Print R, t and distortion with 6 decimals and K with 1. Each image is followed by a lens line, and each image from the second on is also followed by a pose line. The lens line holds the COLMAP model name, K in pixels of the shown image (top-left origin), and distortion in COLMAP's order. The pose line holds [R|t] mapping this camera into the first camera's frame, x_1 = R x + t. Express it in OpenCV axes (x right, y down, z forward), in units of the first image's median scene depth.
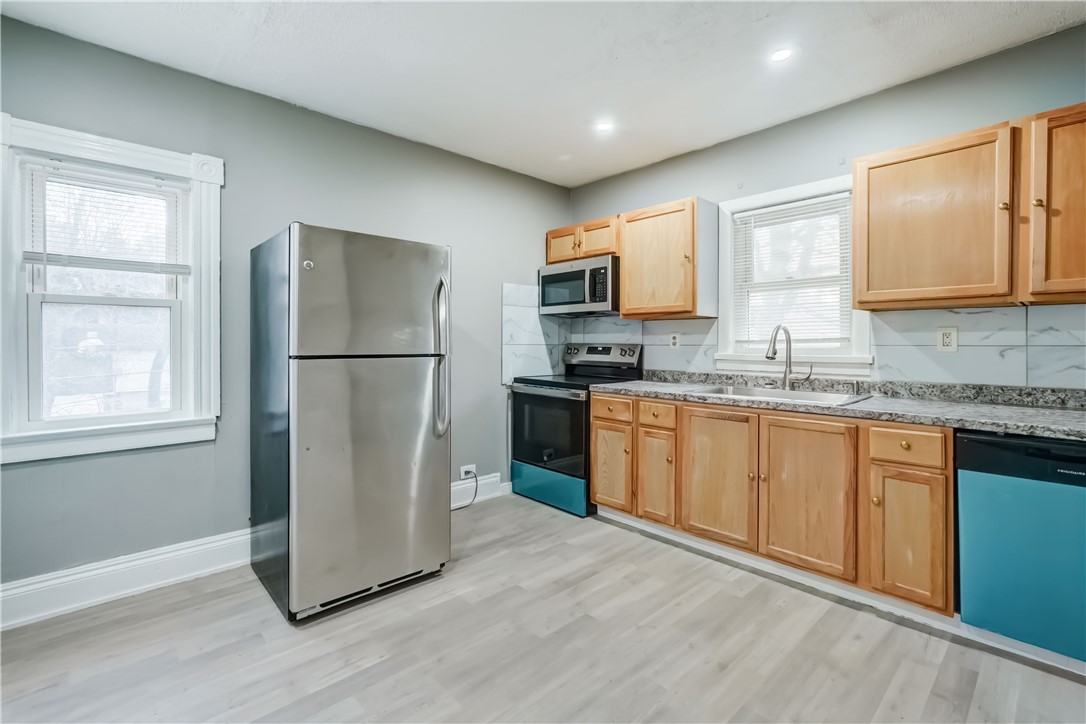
lens RADIAL K [[505.2, 0, 541.4], [0, 505.2, 336.8], [0, 0, 1]] dist [-0.013570, 0.003021]
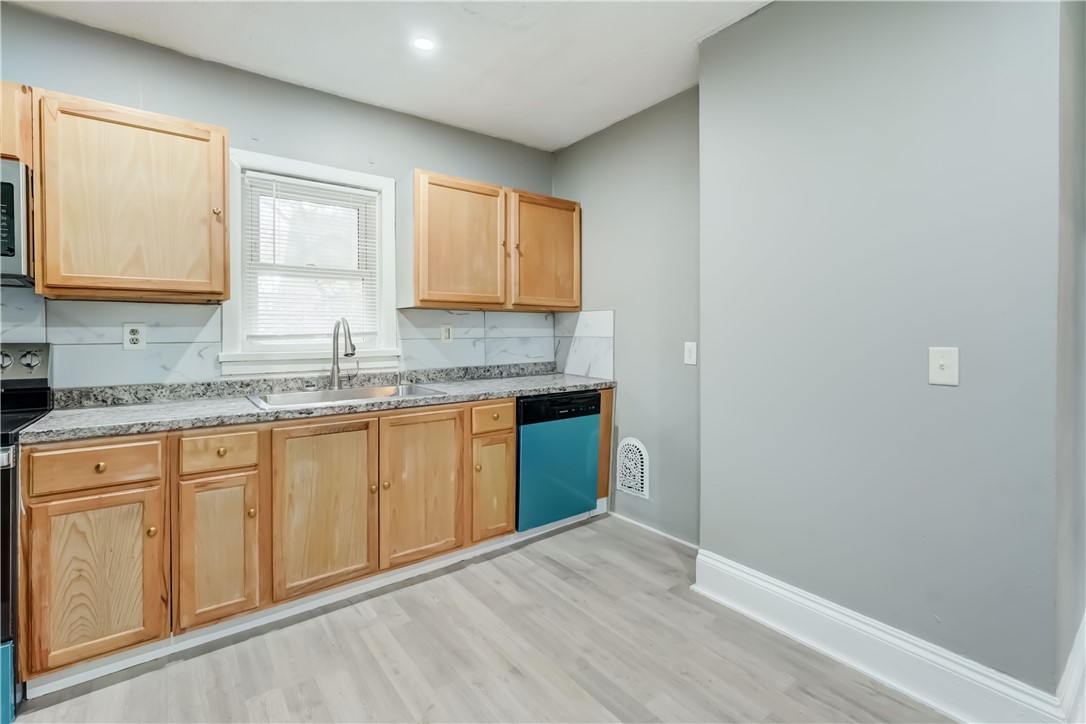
lens RADIAL K [[505.2, 0, 513.0], [0, 505.2, 339.8], [0, 0, 1]] dist [-0.013570, 0.003021]
pose [[0.072736, -0.004021, 0.997343, -0.427194], [0.002159, 0.999990, 0.003874, 0.013808], [-0.997349, 0.001871, 0.072744, 0.667796]]
